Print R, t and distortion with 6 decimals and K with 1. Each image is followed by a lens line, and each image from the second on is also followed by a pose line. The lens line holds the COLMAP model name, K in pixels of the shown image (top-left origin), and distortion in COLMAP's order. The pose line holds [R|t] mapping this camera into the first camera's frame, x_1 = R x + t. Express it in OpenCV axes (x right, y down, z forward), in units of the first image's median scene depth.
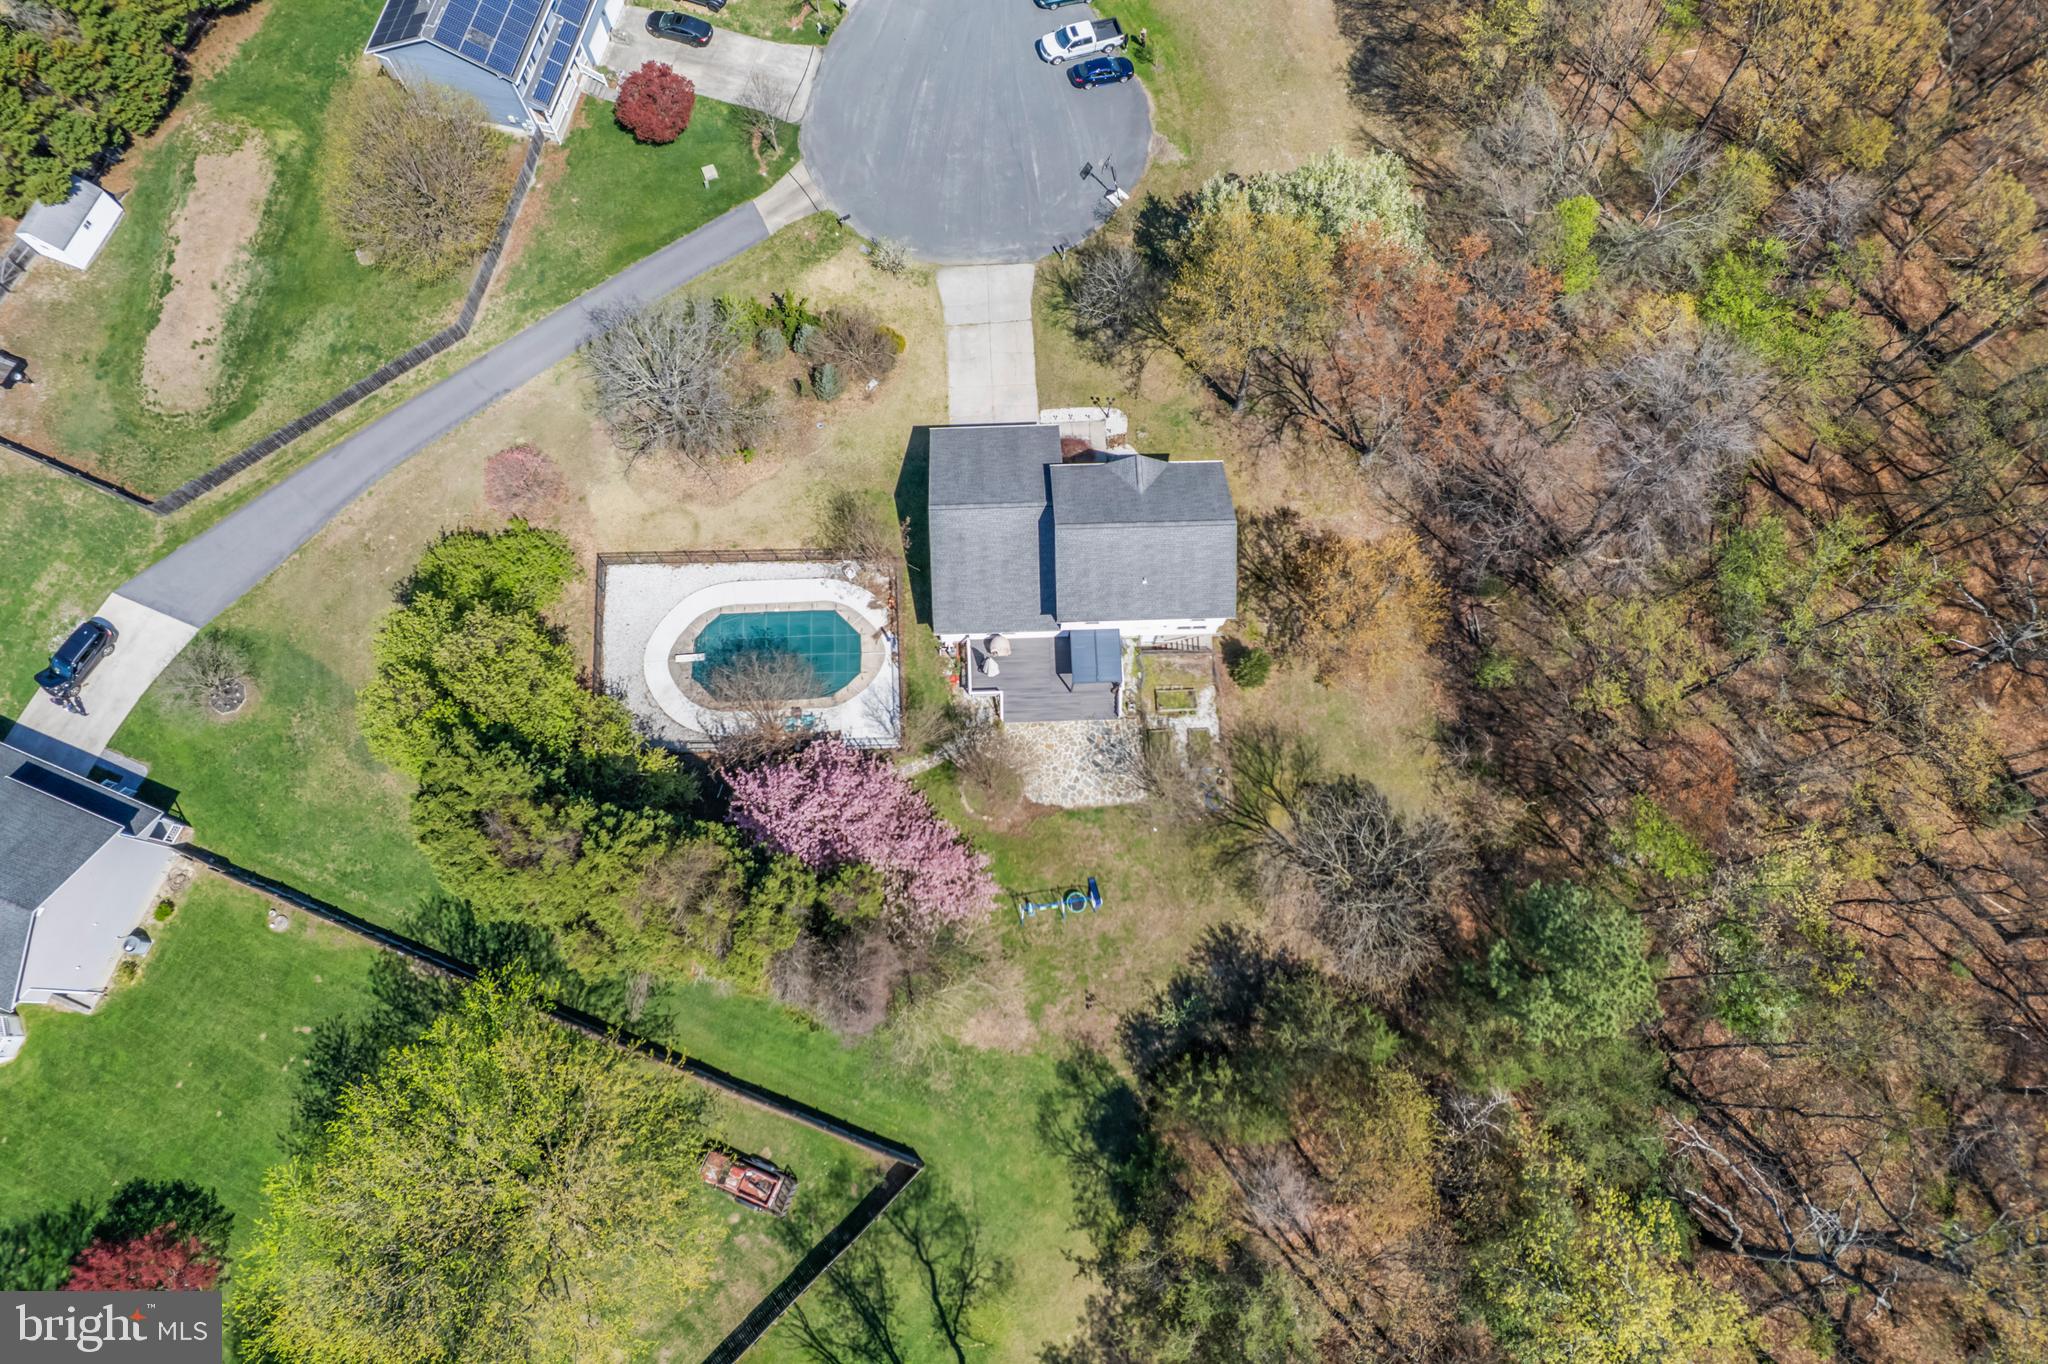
lens RADIAL K [[1326.4, 0, 1024.0], [0, 1326.4, 682.0], [0, 0, 1]] dist [-0.079459, 0.079983]
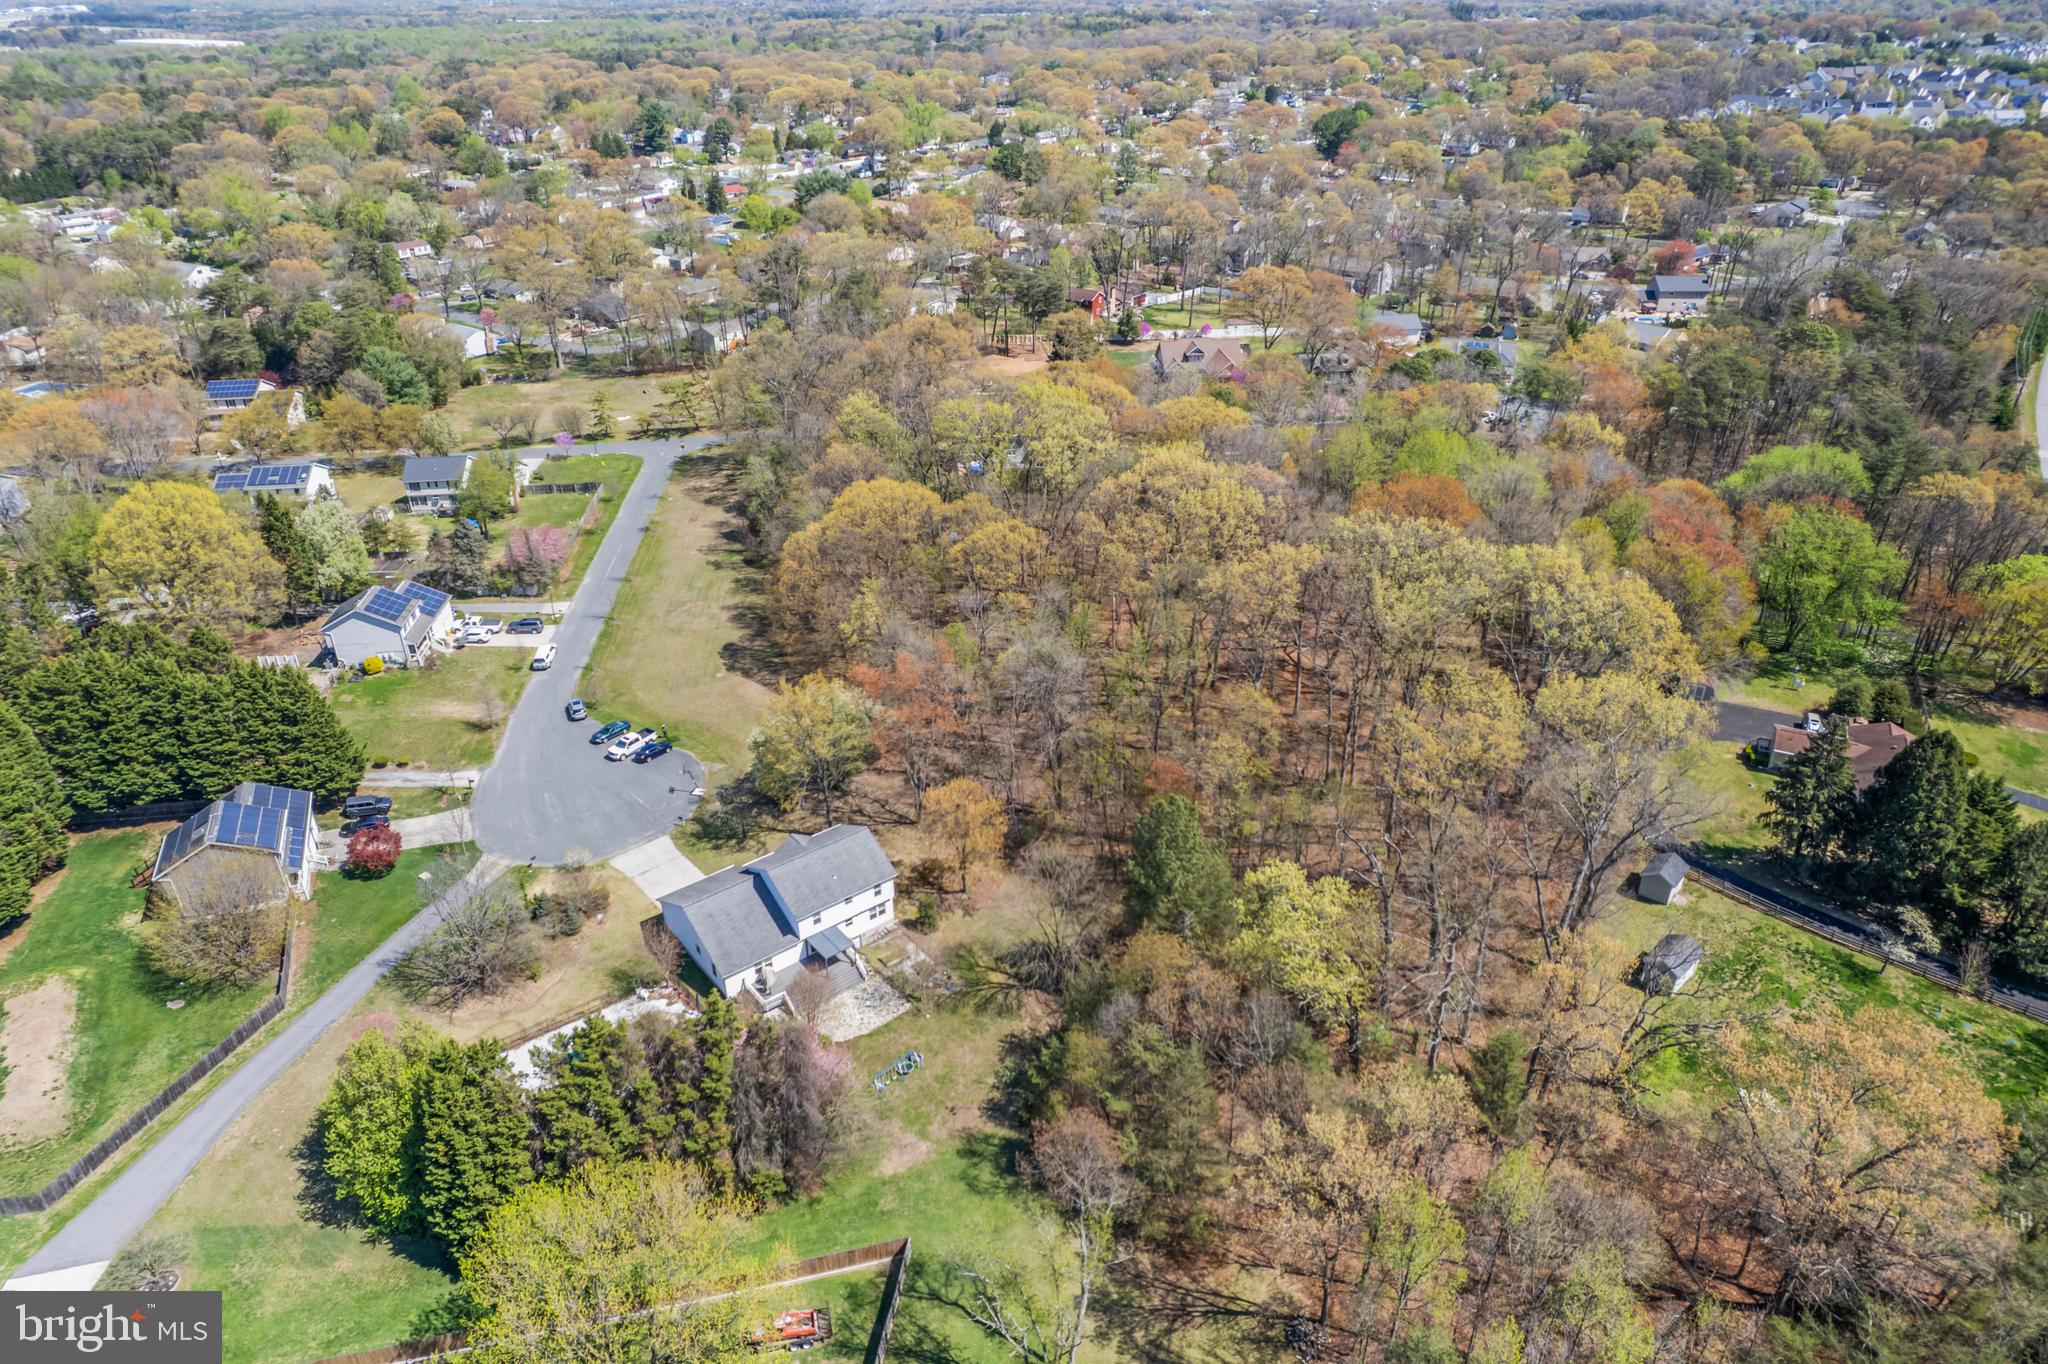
lens RADIAL K [[1326.4, 0, 1024.0], [0, 1326.4, 682.0], [0, 0, 1]] dist [-0.079459, 0.079983]
pose [[0.811478, -0.309002, 0.496006, -0.391068], [0.569195, 0.610183, -0.551084, 0.702553], [-0.132368, 0.729516, 0.671032, -0.210804]]
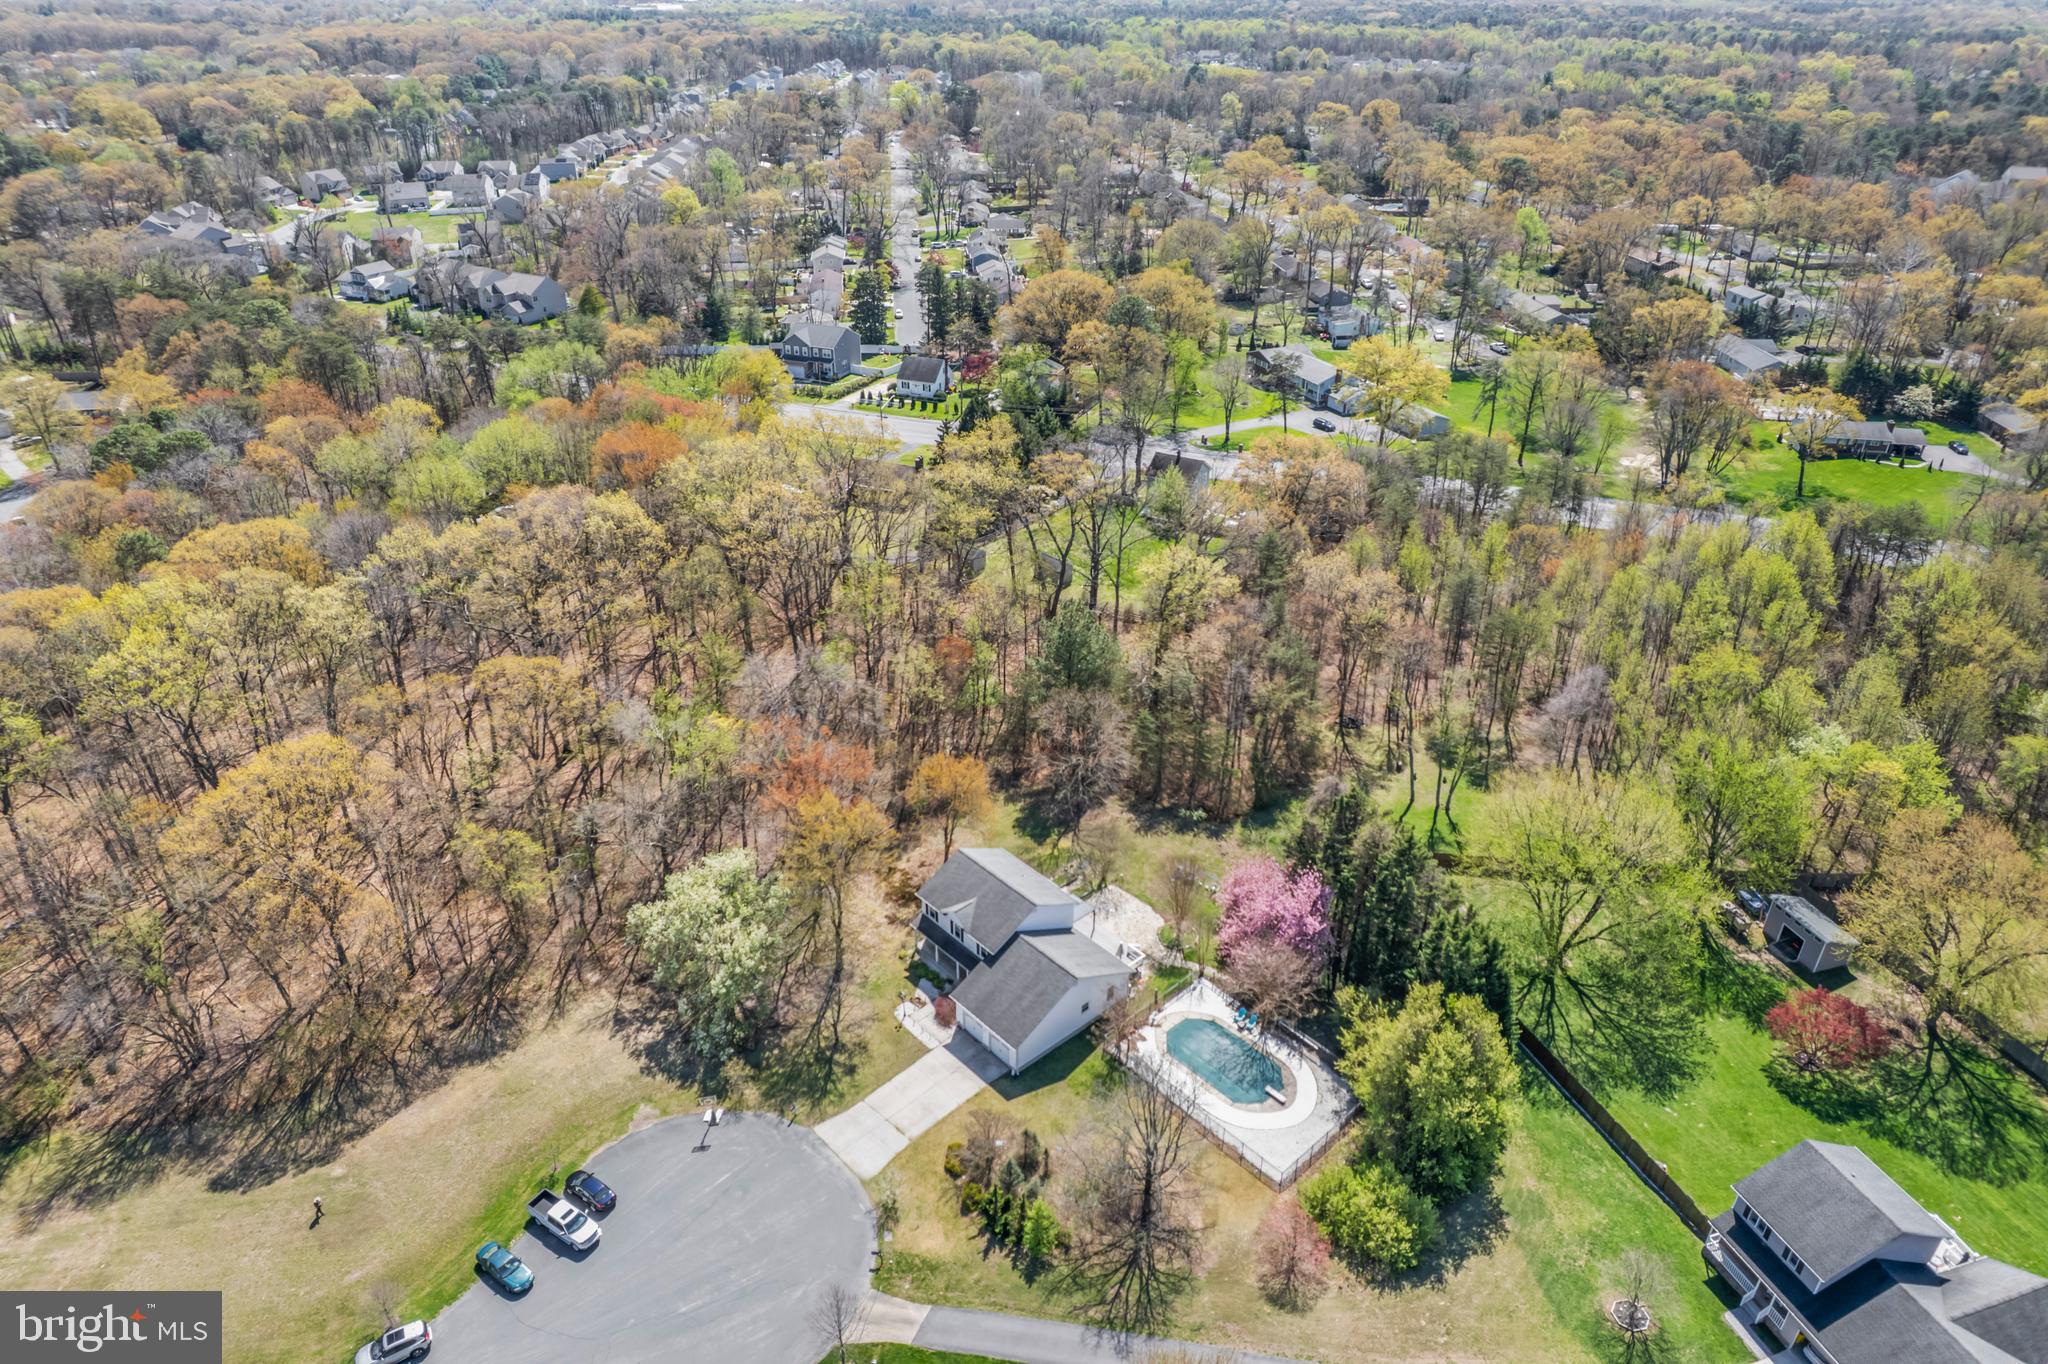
lens RADIAL K [[1316.8, 0, 1024.0], [0, 1316.8, 682.0], [0, 0, 1]] dist [-0.049900, 0.053111]
pose [[-0.638780, -0.397079, 0.659005, -0.760670], [0.735525, -0.063845, 0.674482, -1.006217], [-0.225749, 0.915561, 0.332844, 0.267870]]
